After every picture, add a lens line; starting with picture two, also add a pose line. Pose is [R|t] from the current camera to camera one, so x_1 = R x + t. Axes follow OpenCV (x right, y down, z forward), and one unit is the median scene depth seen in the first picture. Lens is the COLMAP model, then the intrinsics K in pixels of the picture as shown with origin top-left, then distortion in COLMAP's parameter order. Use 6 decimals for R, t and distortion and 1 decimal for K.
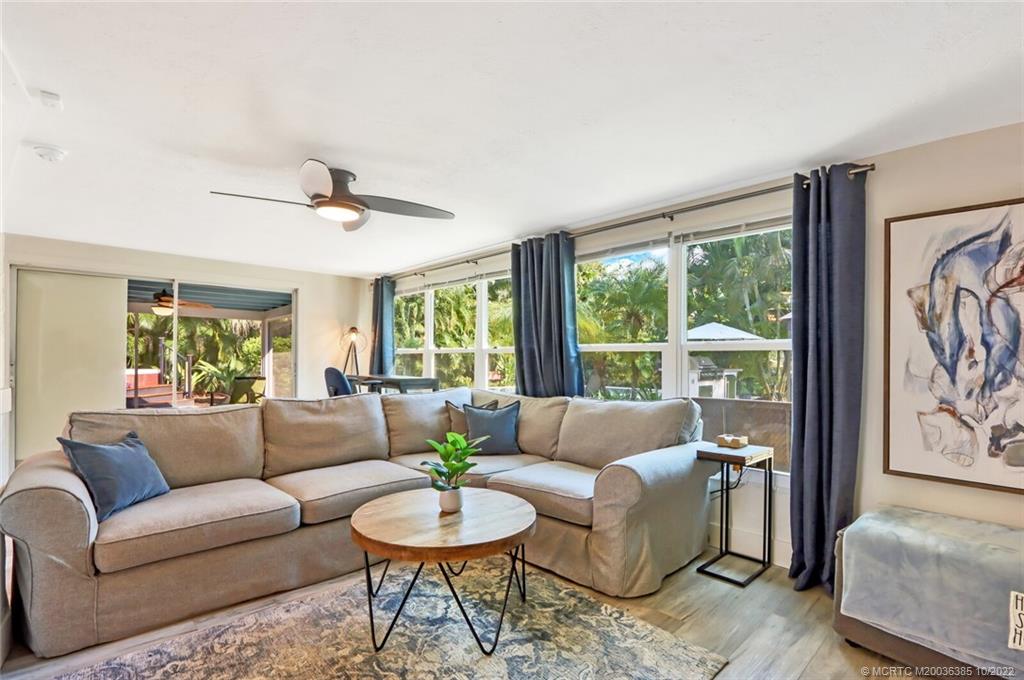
lens RADIAL K [[480.6, 0, 511.7], [0, 480.6, 355.3], [0, 0, 1]] dist [-0.001720, -0.000199]
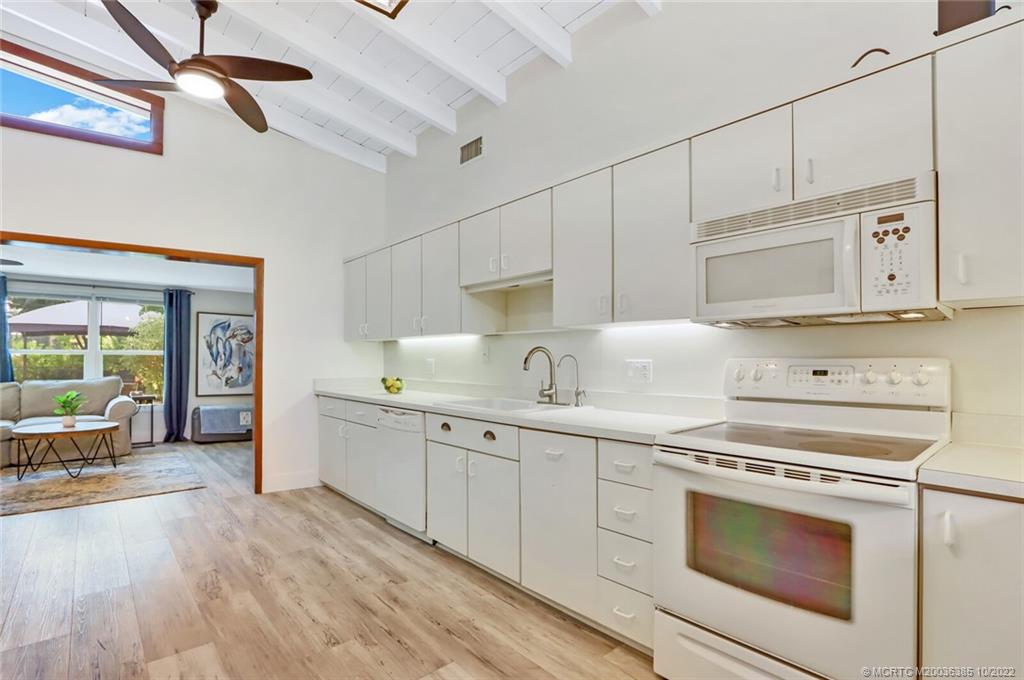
lens RADIAL K [[480.6, 0, 511.7], [0, 480.6, 355.3], [0, 0, 1]] dist [-0.001720, -0.000199]
pose [[0.032773, 0.007228, 0.999437, -2.320355], [-0.005631, 0.999959, -0.007047, -0.001941], [-0.999447, -0.005397, 0.032812, -1.144353]]
